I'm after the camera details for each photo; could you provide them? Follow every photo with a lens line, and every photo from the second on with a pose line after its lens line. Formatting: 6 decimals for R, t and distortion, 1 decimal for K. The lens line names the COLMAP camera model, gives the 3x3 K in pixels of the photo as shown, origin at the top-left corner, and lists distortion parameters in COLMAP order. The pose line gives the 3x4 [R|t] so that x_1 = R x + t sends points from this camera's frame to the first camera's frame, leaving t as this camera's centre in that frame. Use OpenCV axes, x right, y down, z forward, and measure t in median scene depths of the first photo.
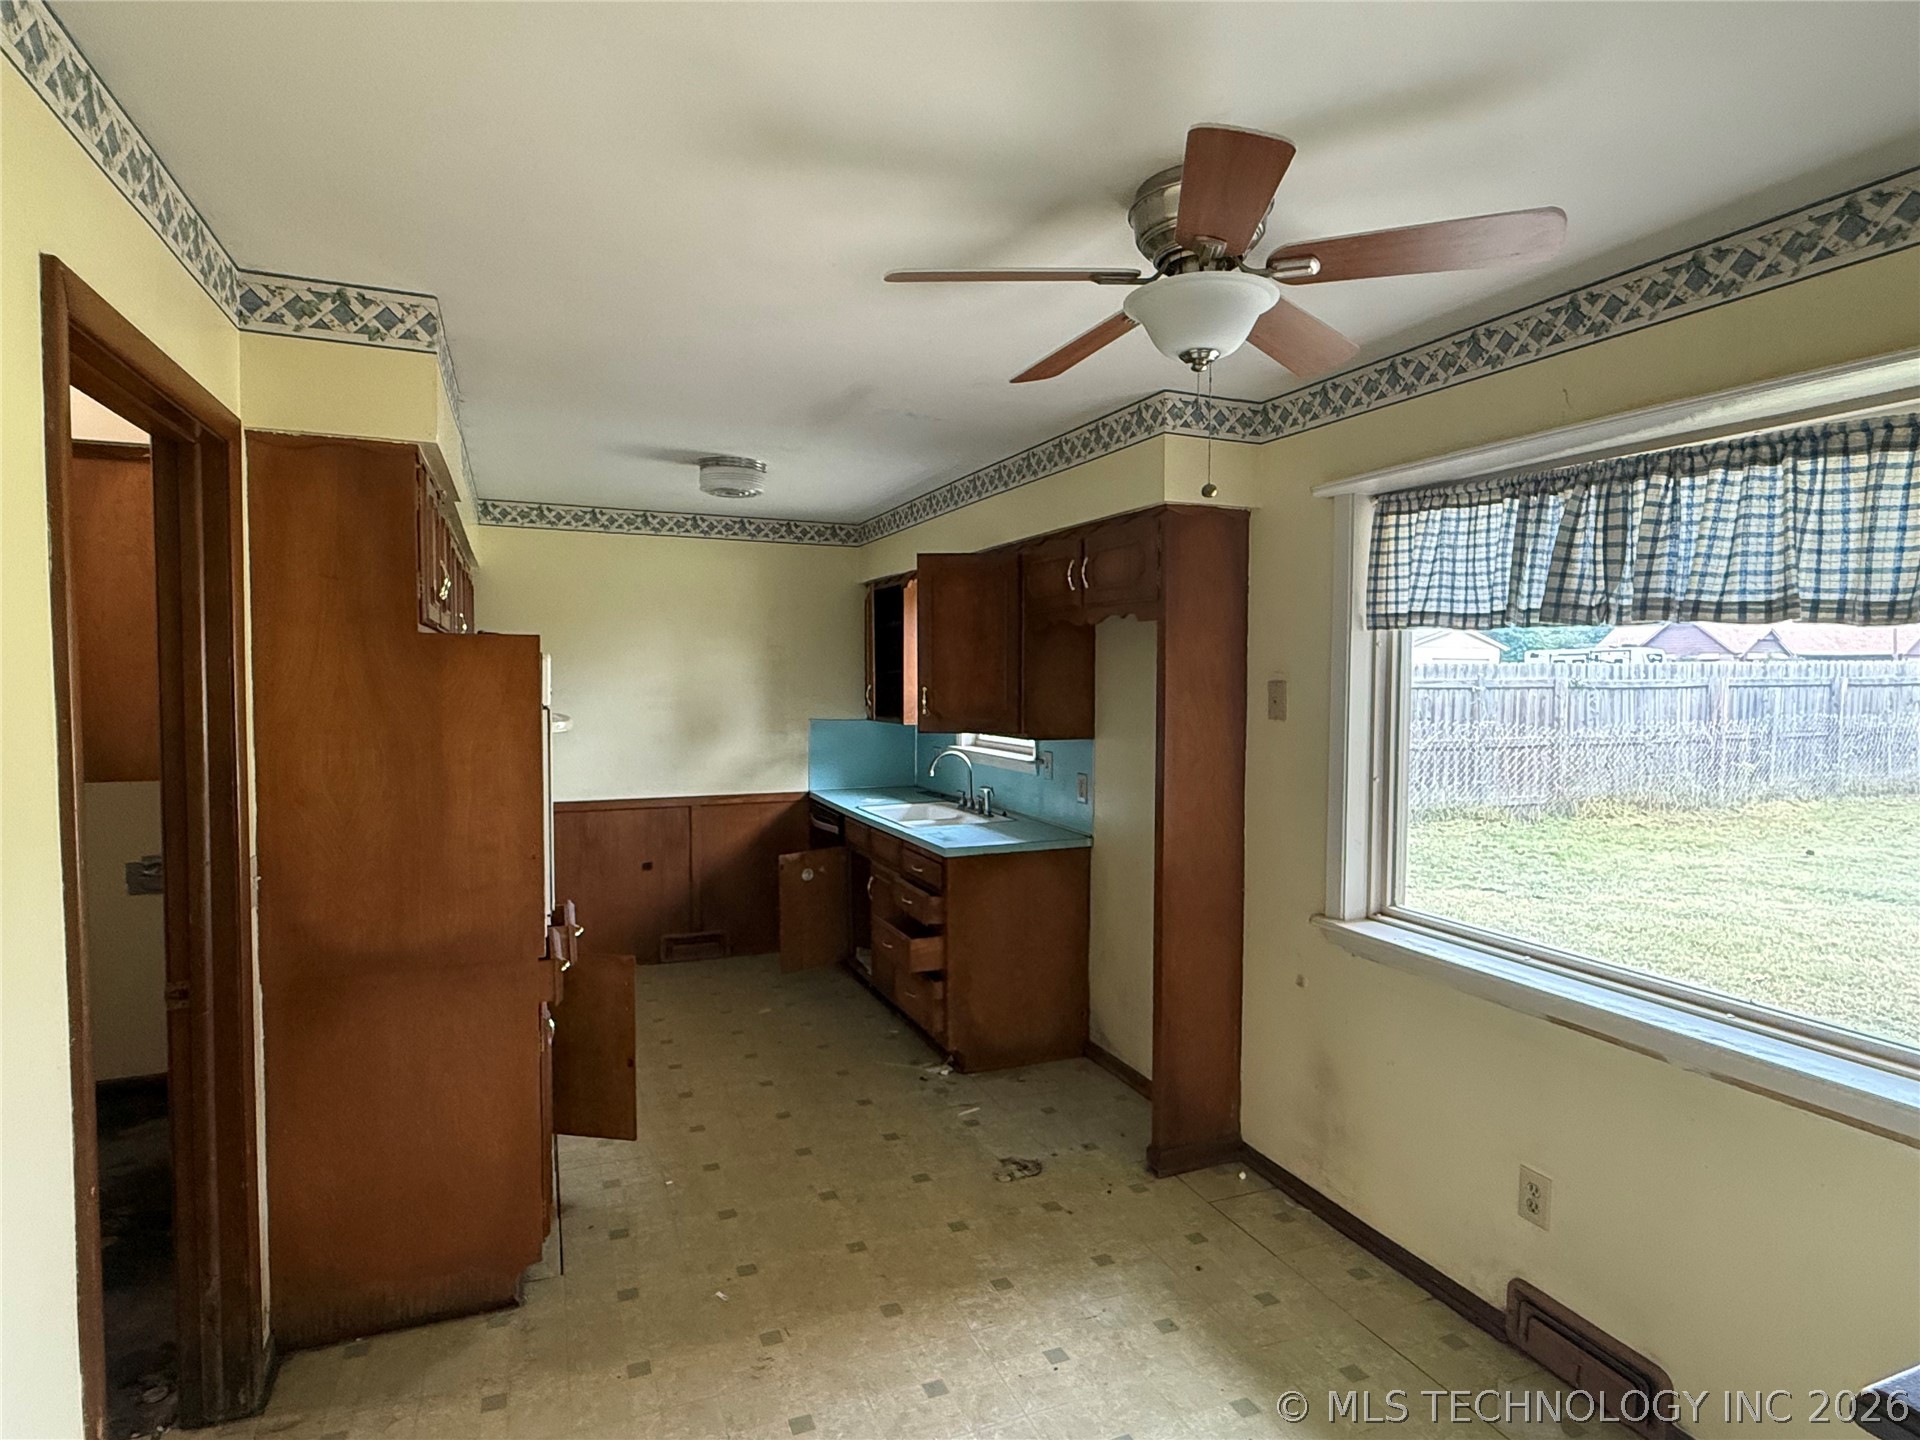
lens RADIAL K [[1041.4, 0, 960.0], [0, 1041.4, 720.0], [0, 0, 1]] dist [-0.110261, -0.000180]
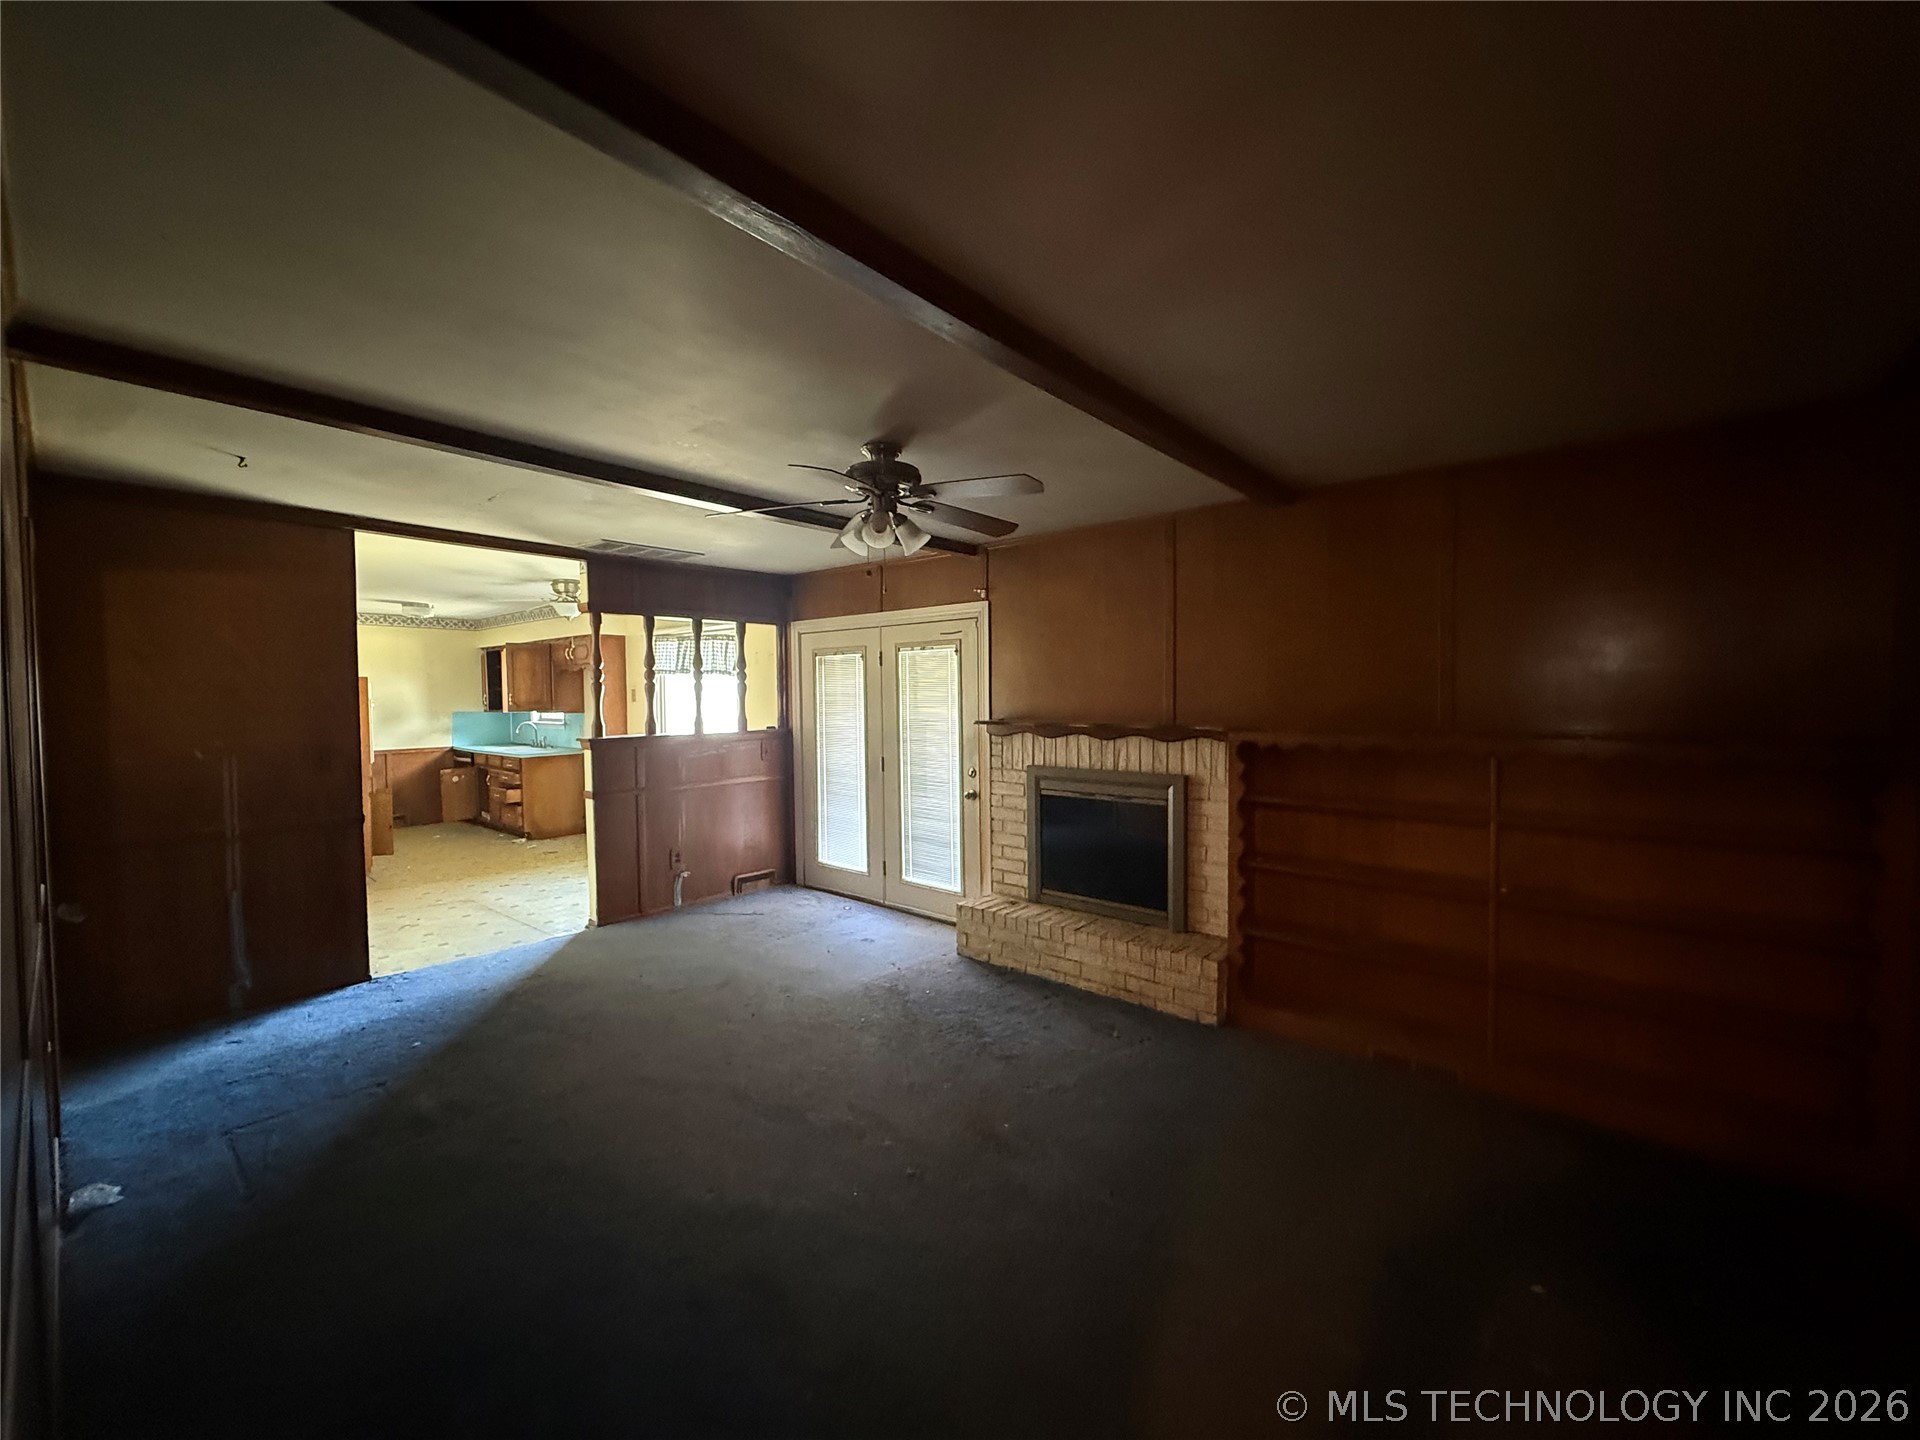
lens RADIAL K [[772.2, 0, 960.0], [0, 772.2, 720.0], [0, 0, 1]] dist [0.010281, -0.000036]
pose [[0.894198, -0.023970, 0.447030, 0.083524], [0.028166, 0.999600, -0.002740, 0.057067], [-0.446786, 0.015041, 0.894515, -1.002123]]
